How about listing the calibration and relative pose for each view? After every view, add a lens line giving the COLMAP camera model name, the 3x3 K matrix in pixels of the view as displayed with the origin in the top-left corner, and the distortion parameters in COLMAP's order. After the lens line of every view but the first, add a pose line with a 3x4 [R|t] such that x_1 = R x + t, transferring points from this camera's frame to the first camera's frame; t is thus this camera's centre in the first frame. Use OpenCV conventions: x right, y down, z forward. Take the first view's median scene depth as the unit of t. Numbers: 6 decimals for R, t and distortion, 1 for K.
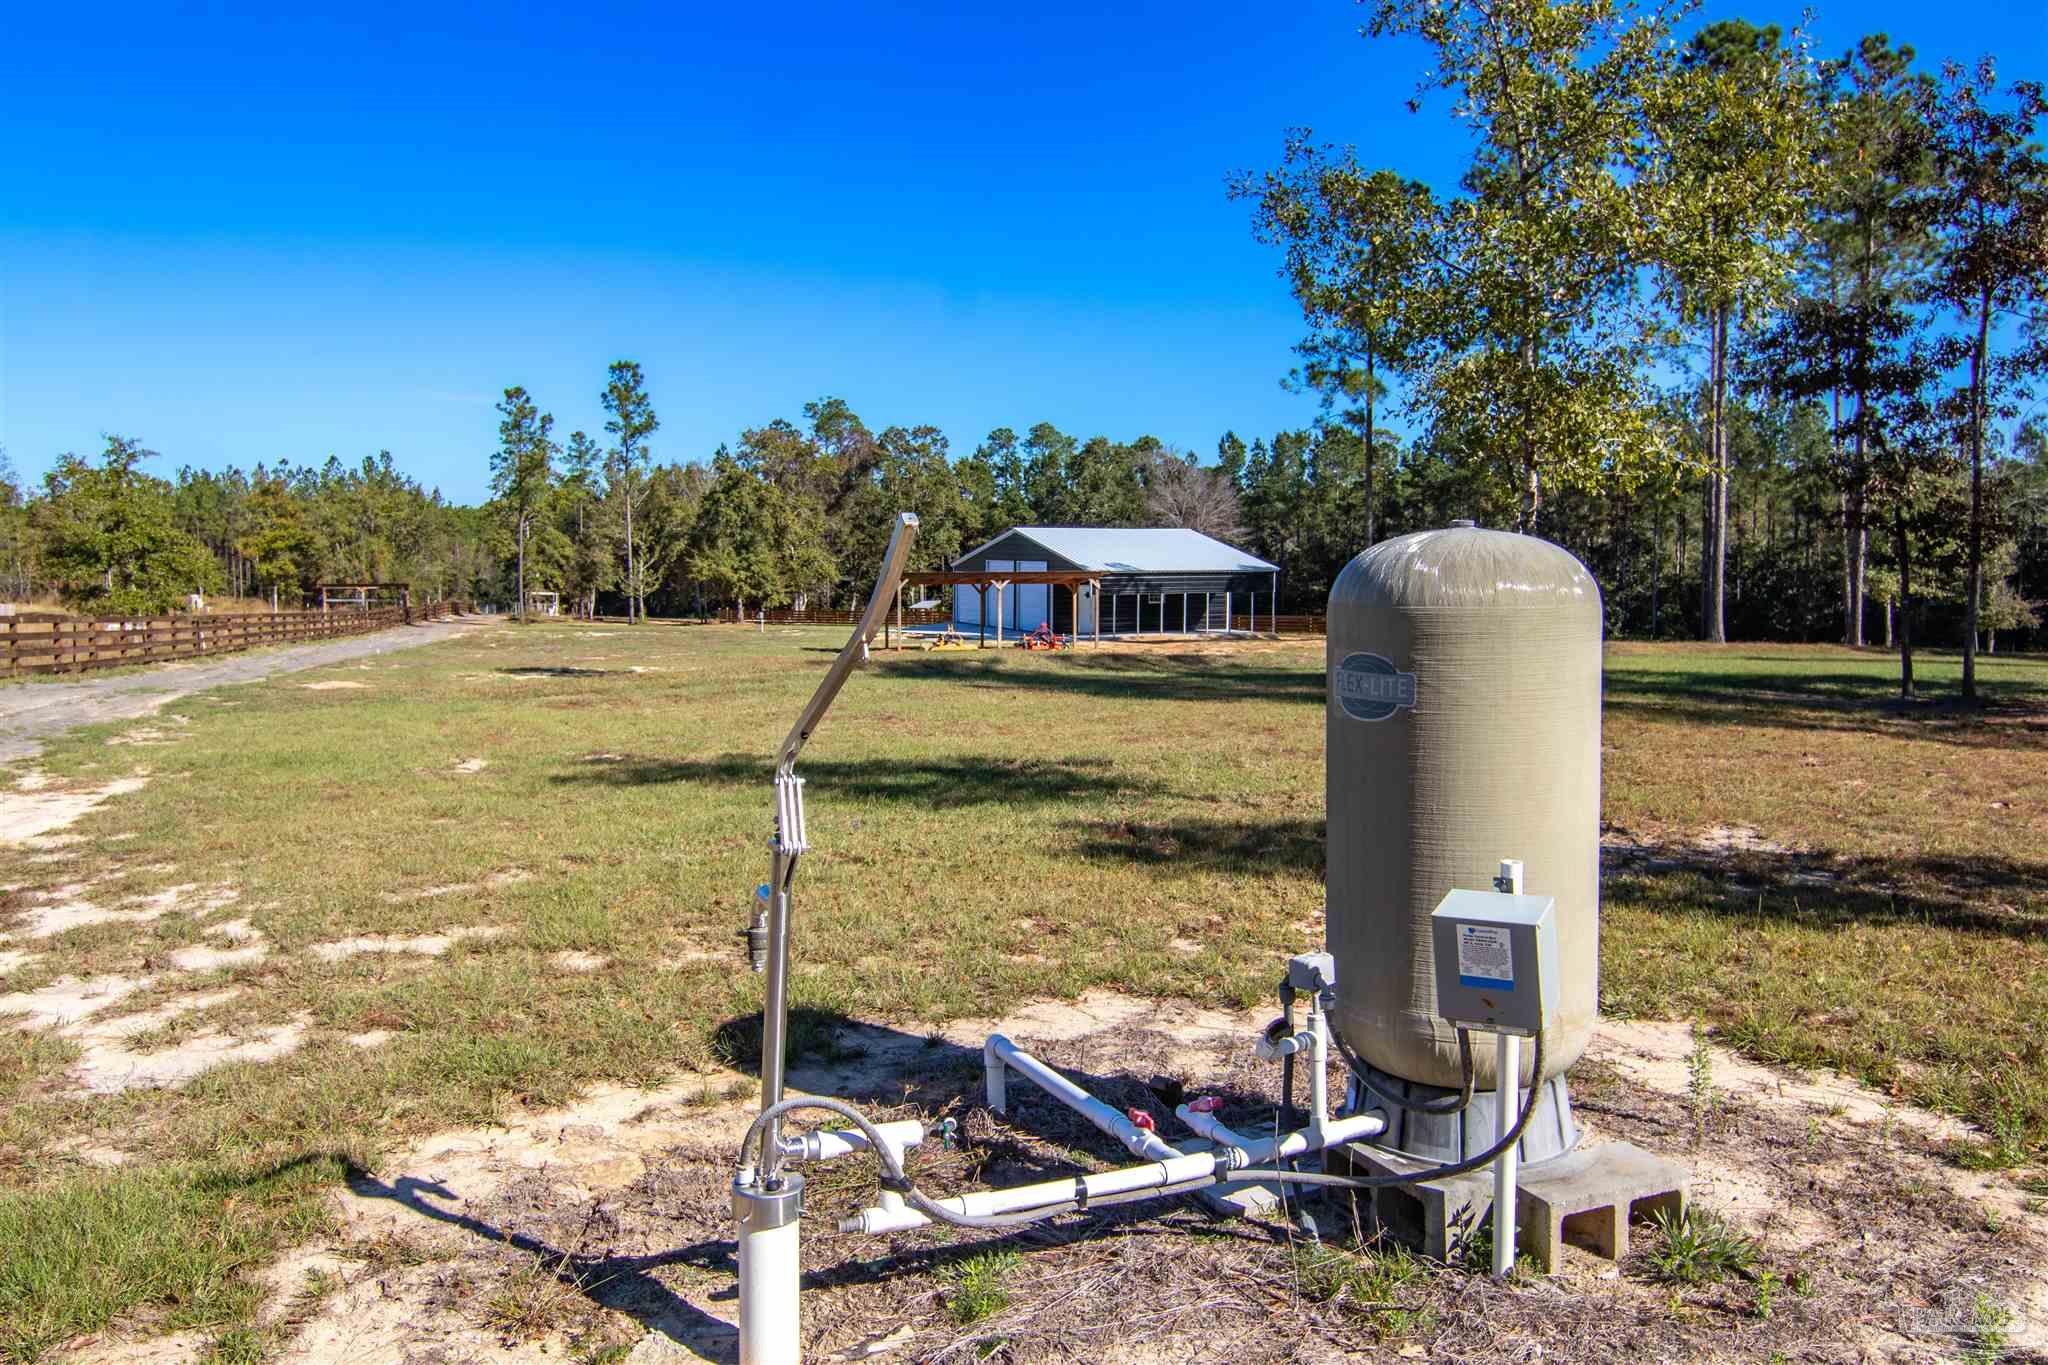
lens RADIAL K [[1478.4, 0, 1016.3], [0, 1478.4, 640.4], [0, 0, 1]] dist [0.027316, -0.001512]
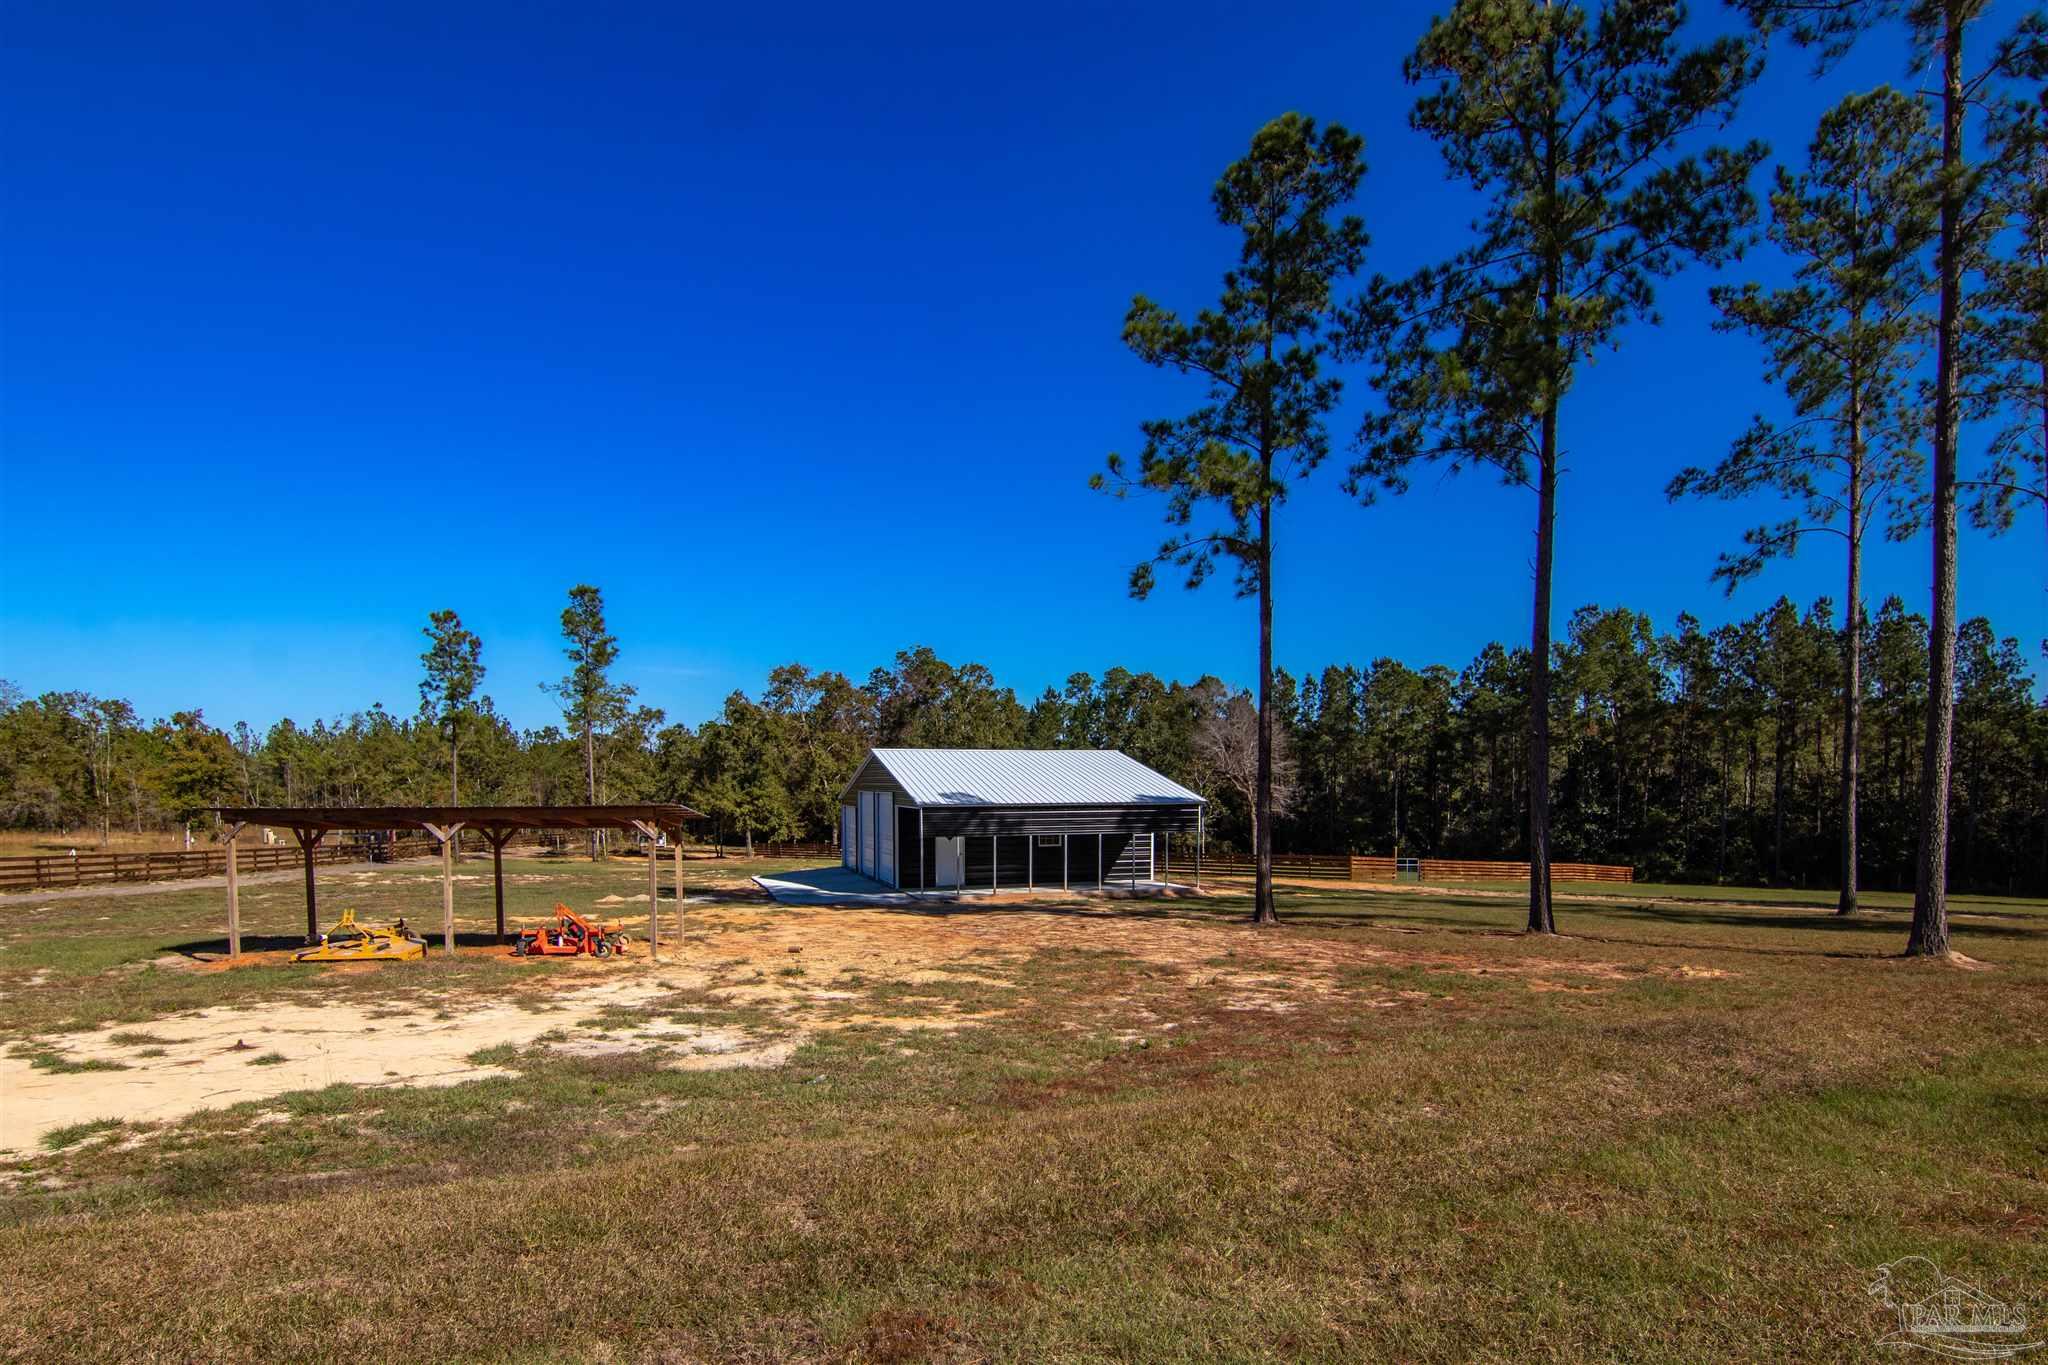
lens RADIAL K [[1165.2, 0, 1032.4], [0, 1165.2, 830.2], [0, 0, 1]] dist [0.001938, -0.000318]
pose [[0.993008, -0.000401, -0.118046, 0.095608], [-0.002423, 0.999714, -0.023773, -0.012127], [0.118022, 0.023893, 0.992724, 0.251633]]
